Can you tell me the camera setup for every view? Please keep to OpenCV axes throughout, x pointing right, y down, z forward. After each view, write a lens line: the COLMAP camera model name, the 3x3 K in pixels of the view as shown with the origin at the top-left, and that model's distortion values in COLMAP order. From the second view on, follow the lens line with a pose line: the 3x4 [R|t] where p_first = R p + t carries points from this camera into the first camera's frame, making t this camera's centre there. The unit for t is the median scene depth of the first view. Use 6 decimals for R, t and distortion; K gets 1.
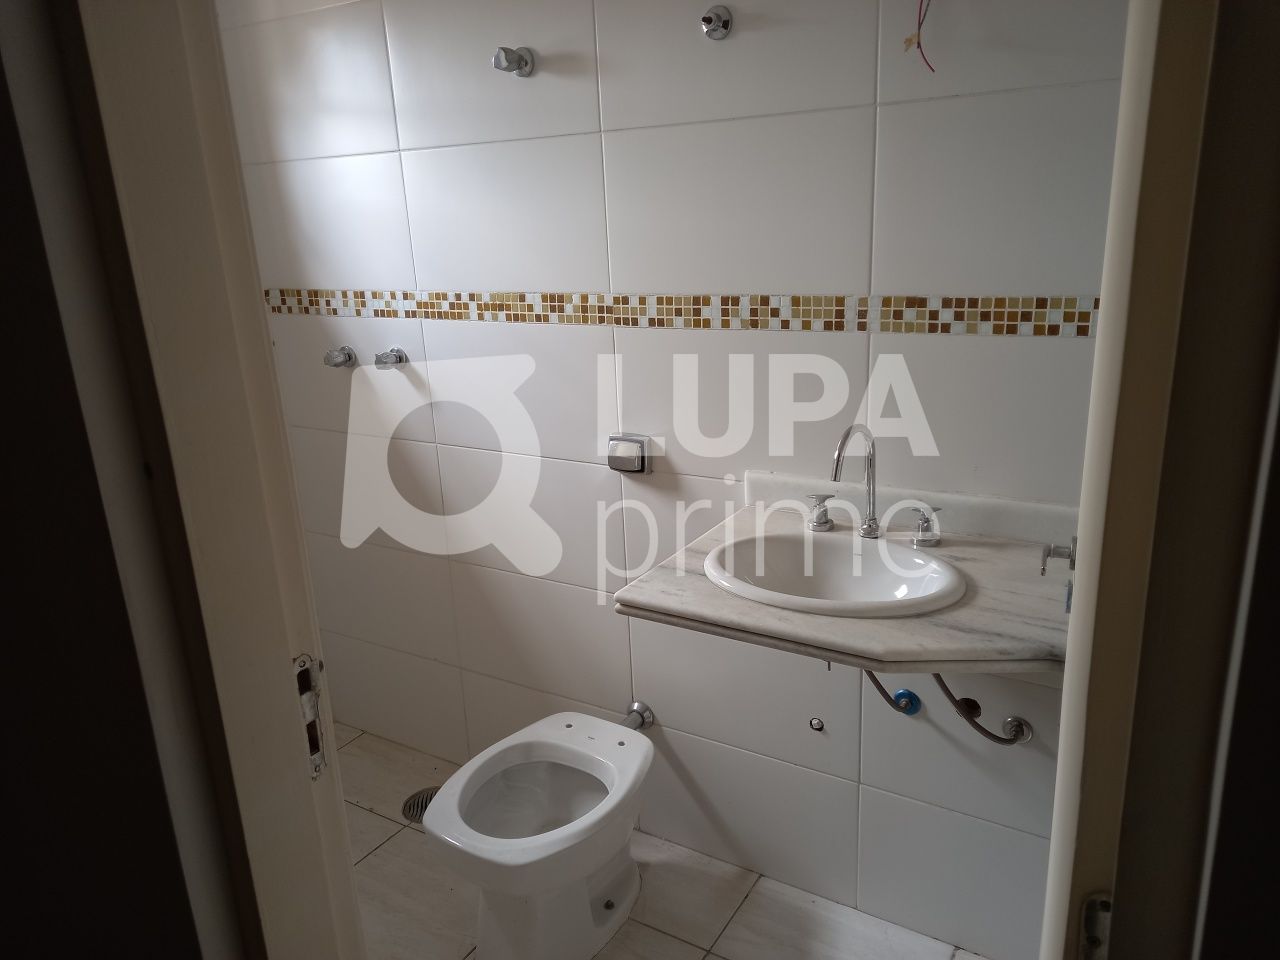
lens RADIAL K [[930.0, 0, 640.0], [0, 930.0, 480.0], [0, 0, 1]] dist [0.113543, -0.092648]
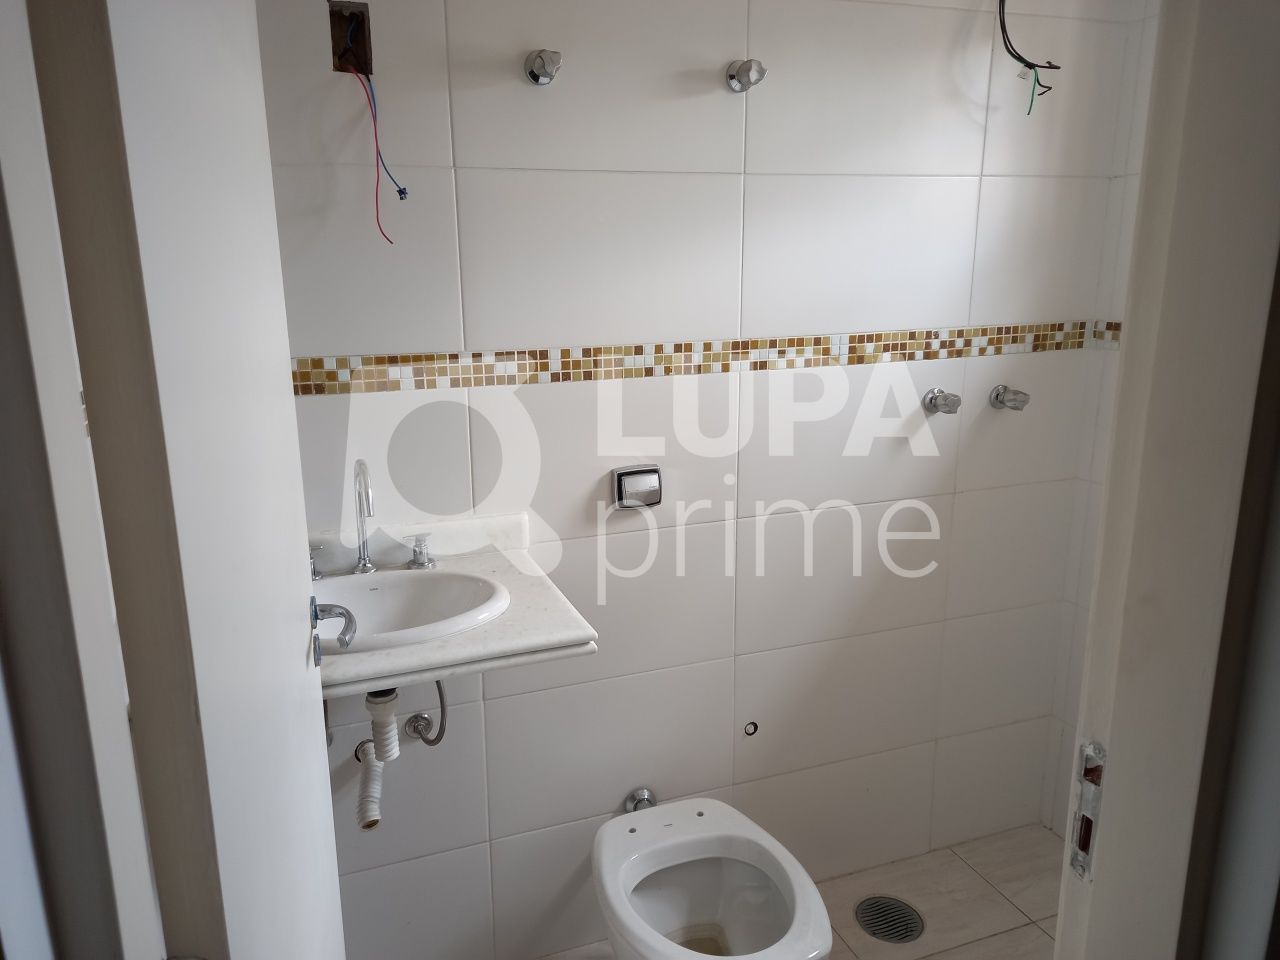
lens RADIAL K [[930.0, 0, 640.0], [0, 930.0, 480.0], [0, 0, 1]] dist [0.113543, -0.092648]
pose [[0.615425, -0.150182, 0.773755, -0.828699], [0.202207, 0.978908, 0.029171, -0.103856], [-0.761816, 0.138506, 0.632813, 0.482812]]
